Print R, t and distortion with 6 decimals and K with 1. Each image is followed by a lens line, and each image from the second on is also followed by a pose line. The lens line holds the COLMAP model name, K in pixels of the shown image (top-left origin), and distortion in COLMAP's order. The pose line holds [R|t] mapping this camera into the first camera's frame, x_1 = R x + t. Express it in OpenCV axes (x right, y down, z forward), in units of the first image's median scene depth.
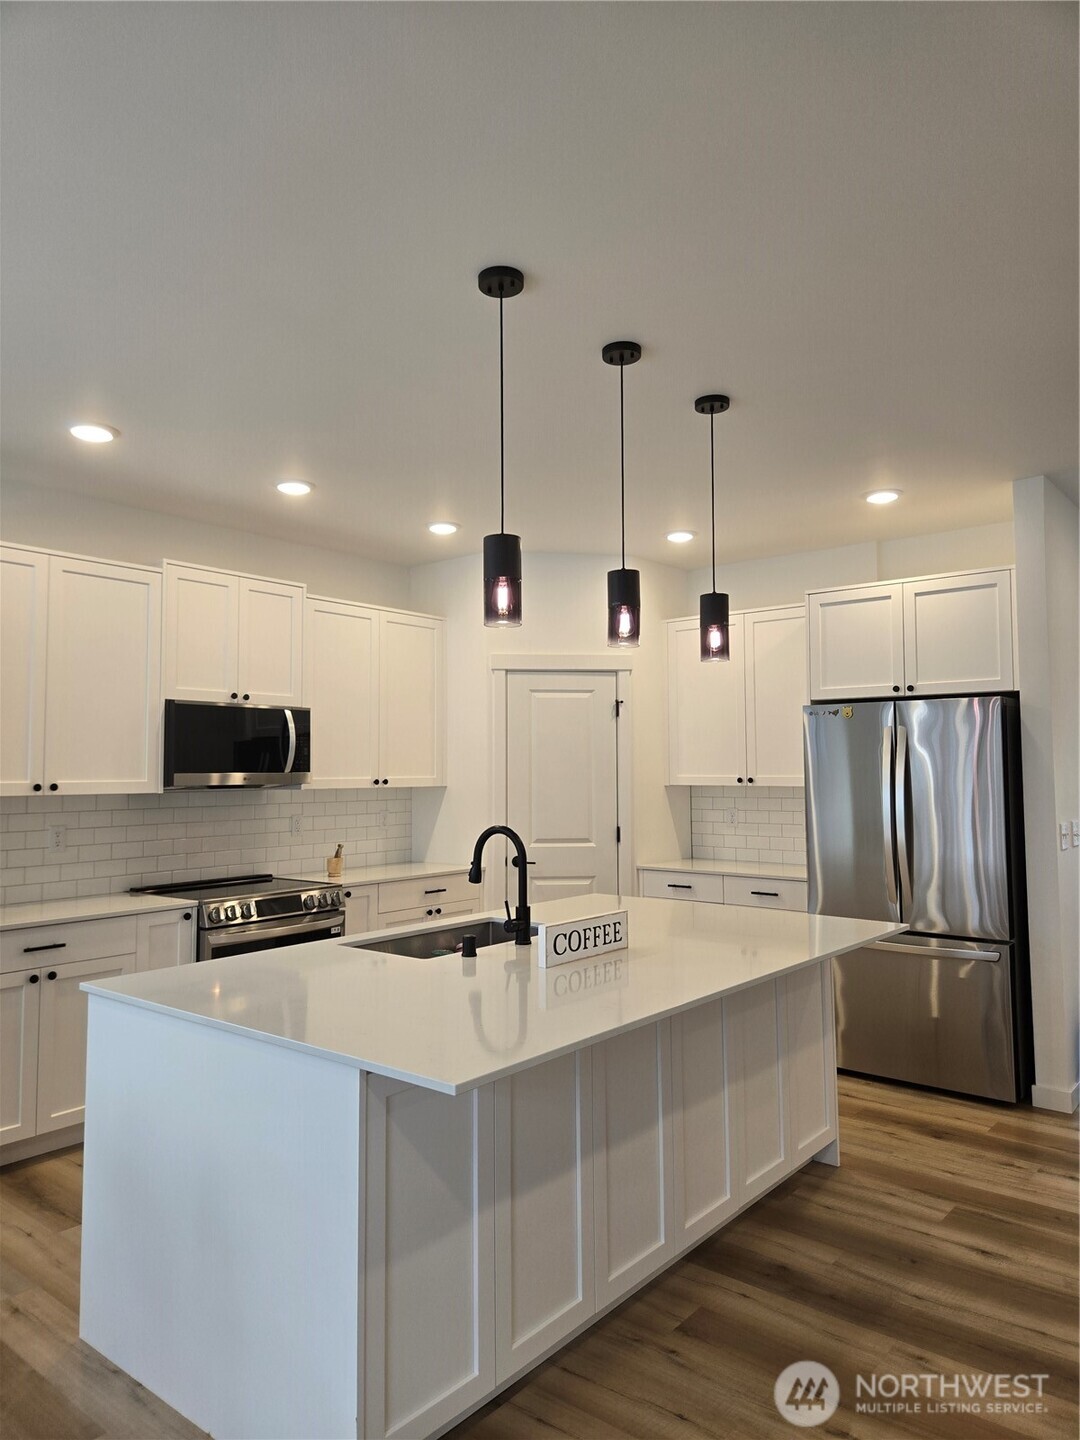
lens RADIAL K [[964.5, 0, 545.3], [0, 964.5, 716.4], [0, 0, 1]] dist [0.071271, -0.049185]
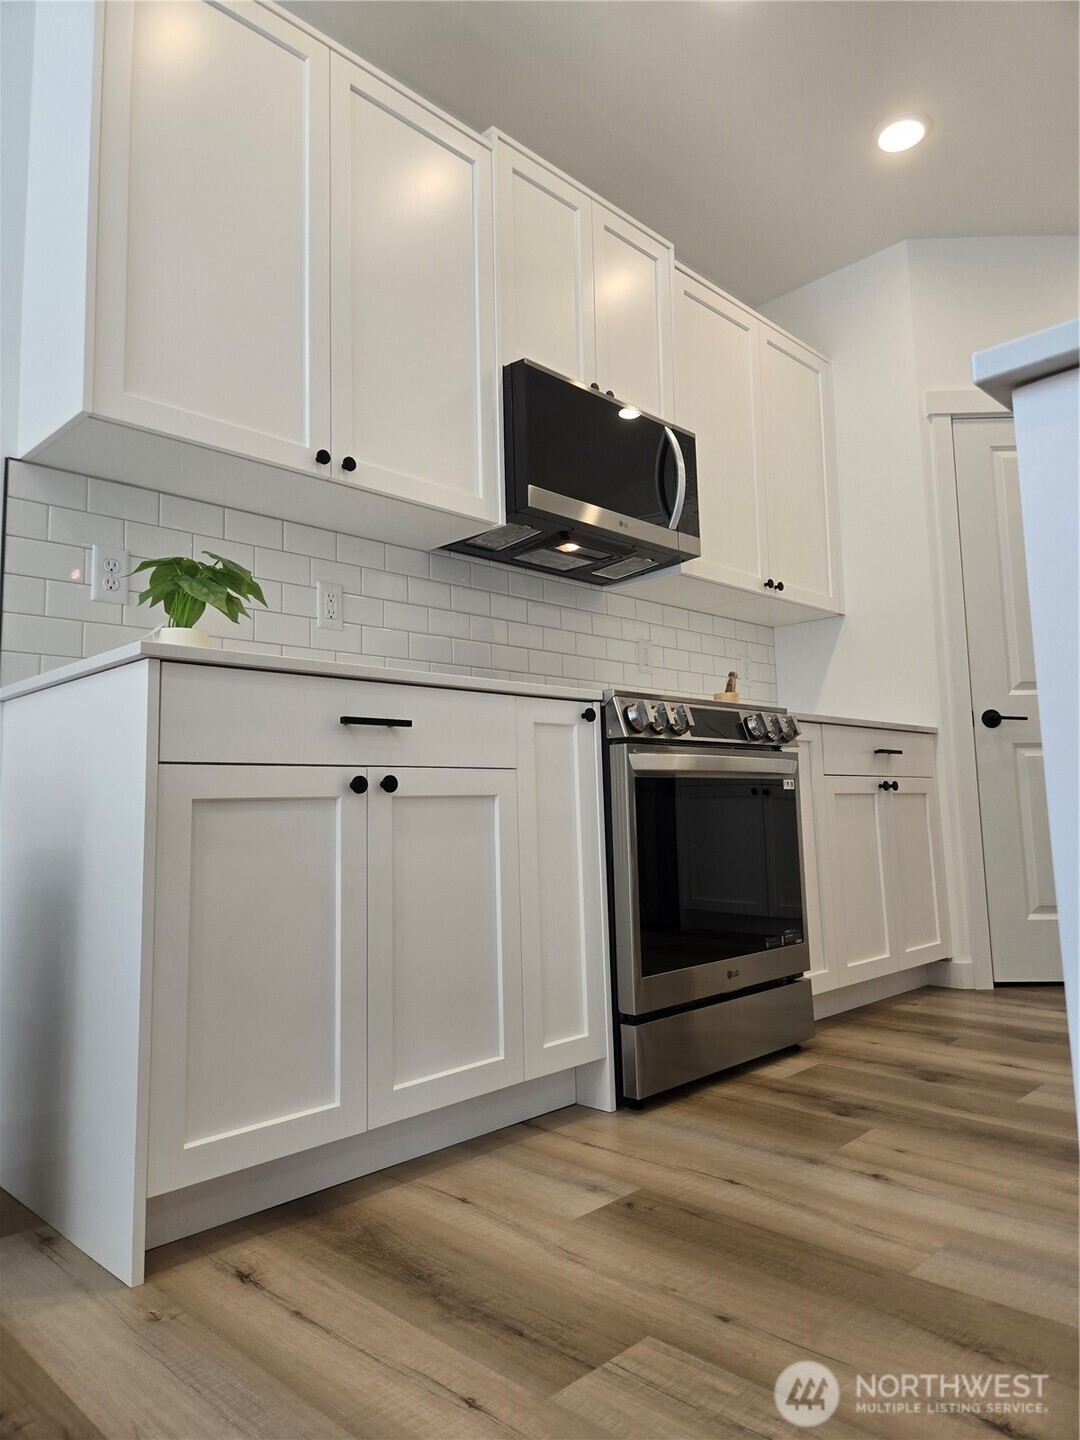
lens RADIAL K [[964.5, 0, 542.4], [0, 964.5, 691.3], [0, 0, 1]] dist [0.071271, -0.049185]
pose [[0.995184, -0.030231, -0.093246, -0.327708], [0.024324, 0.997663, -0.063849, 0.214382], [0.094959, 0.061273, 0.993594, 0.461712]]
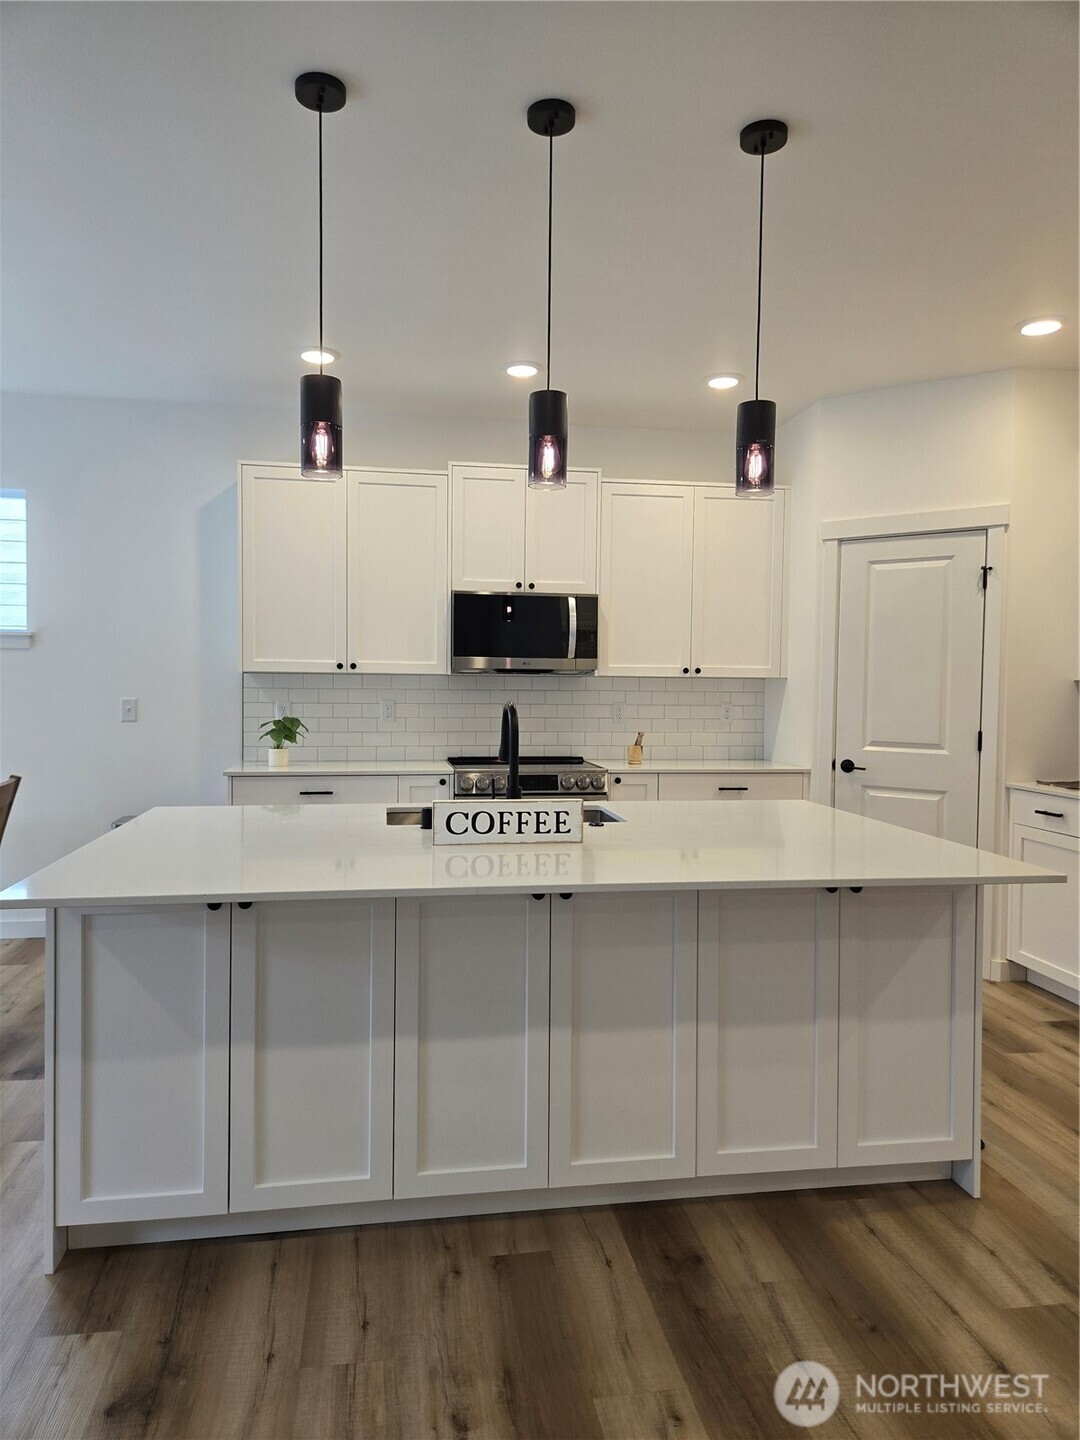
lens RADIAL K [[964.5, 0, 539.2], [0, 964.5, 712.1], [0, 0, 1]] dist [0.071271, -0.049185]
pose [[0.751632, 0.033690, -0.658722, 0.427019], [0.023822, 0.996657, 0.078156, 0.038037], [0.659152, -0.074436, 0.748316, 0.235343]]
